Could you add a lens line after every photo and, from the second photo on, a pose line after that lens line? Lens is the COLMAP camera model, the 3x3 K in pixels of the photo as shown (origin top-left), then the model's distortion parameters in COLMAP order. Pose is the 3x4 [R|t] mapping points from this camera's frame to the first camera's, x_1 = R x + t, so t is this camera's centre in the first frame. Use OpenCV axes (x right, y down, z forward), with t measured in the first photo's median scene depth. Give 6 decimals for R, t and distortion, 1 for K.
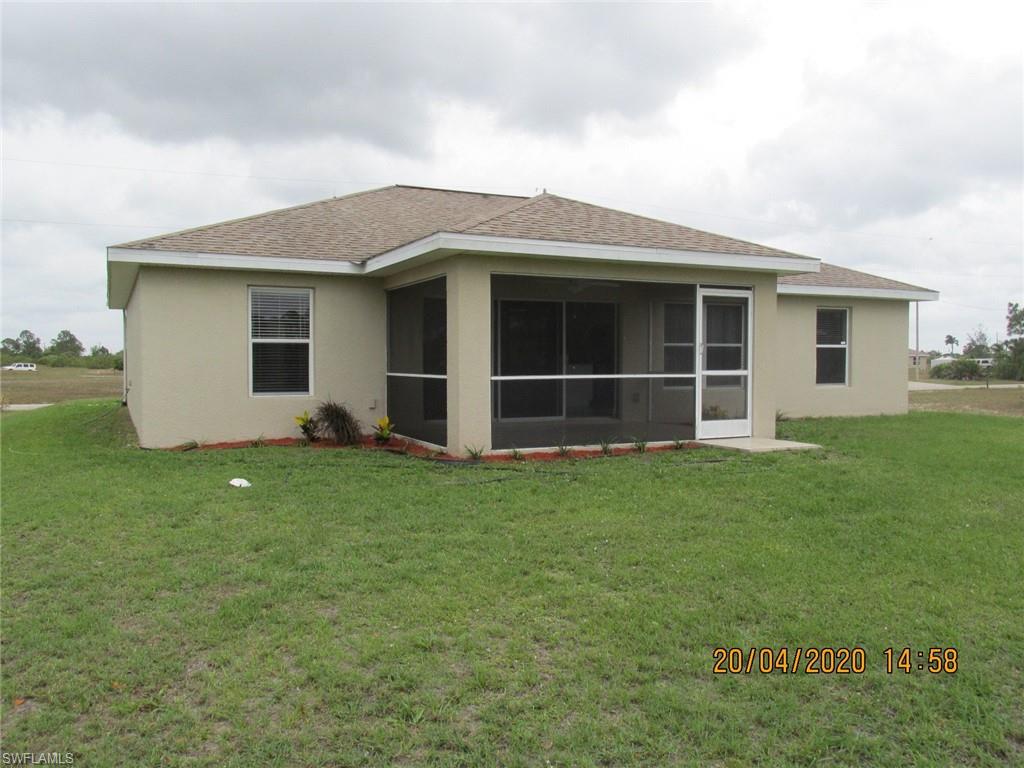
lens RADIAL K [[852.3, 0, 518.8], [0, 852.3, 382.6], [0, 0, 1]] dist [-0.023965, 0.002623]
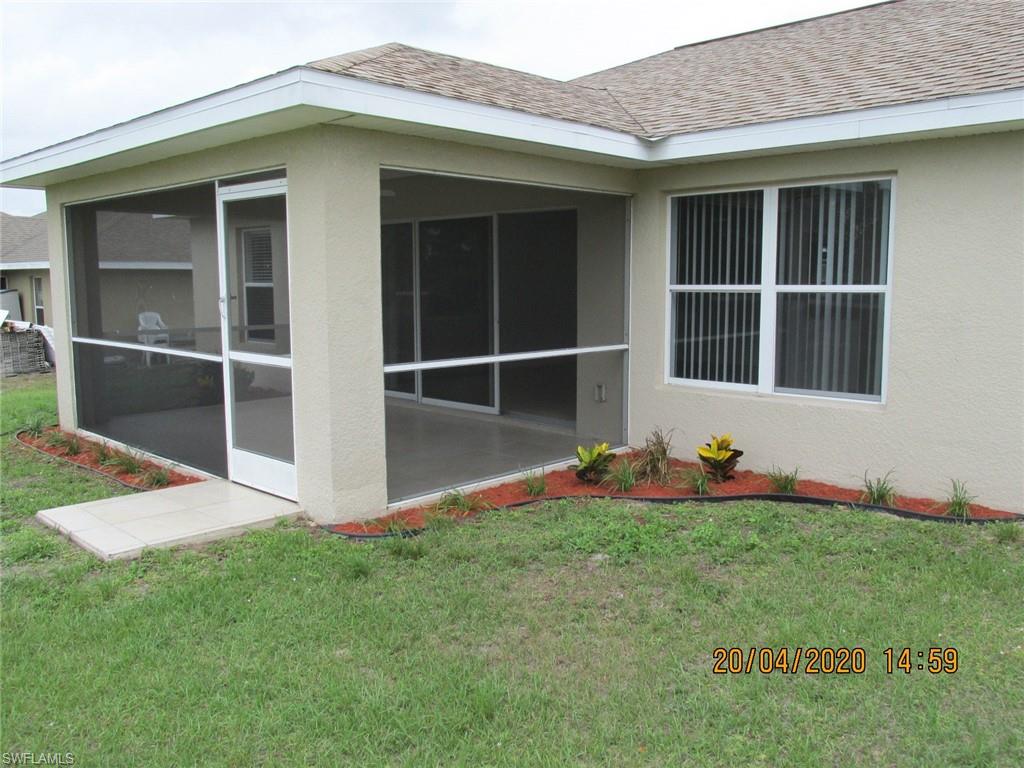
lens RADIAL K [[881.8, 0, 512.0], [0, 881.8, 384.0], [0, 0, 1]] dist [0.001412, -0.009604]
pose [[0.310396, 0.115792, -0.943529, 0.726510], [-0.020954, 0.993146, 0.114988, -0.055765], [0.950376, -0.015921, 0.310695, 0.940128]]
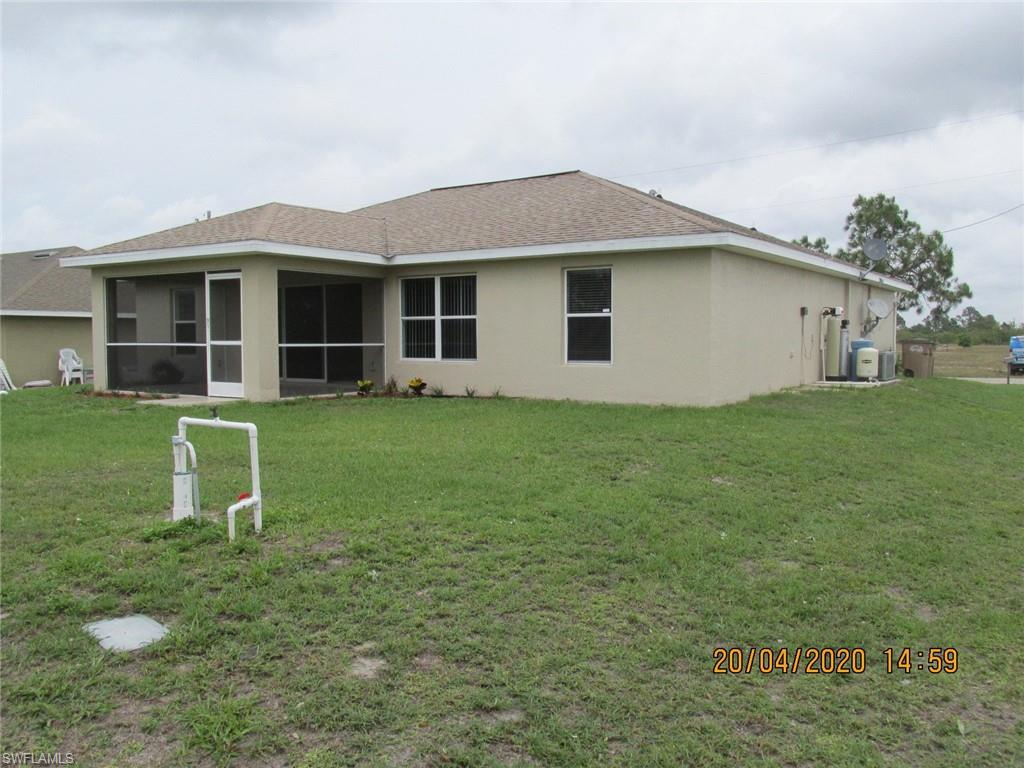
lens RADIAL K [[814.5, 0, 512.0], [0, 814.5, 384.0], [0, 0, 1]] dist [-0.011535, -0.003465]
pose [[0.487188, 0.056654, -0.871457, 1.384916], [-0.022500, 0.998377, 0.052327, -0.022094], [0.873007, -0.005885, 0.487672, 0.759559]]
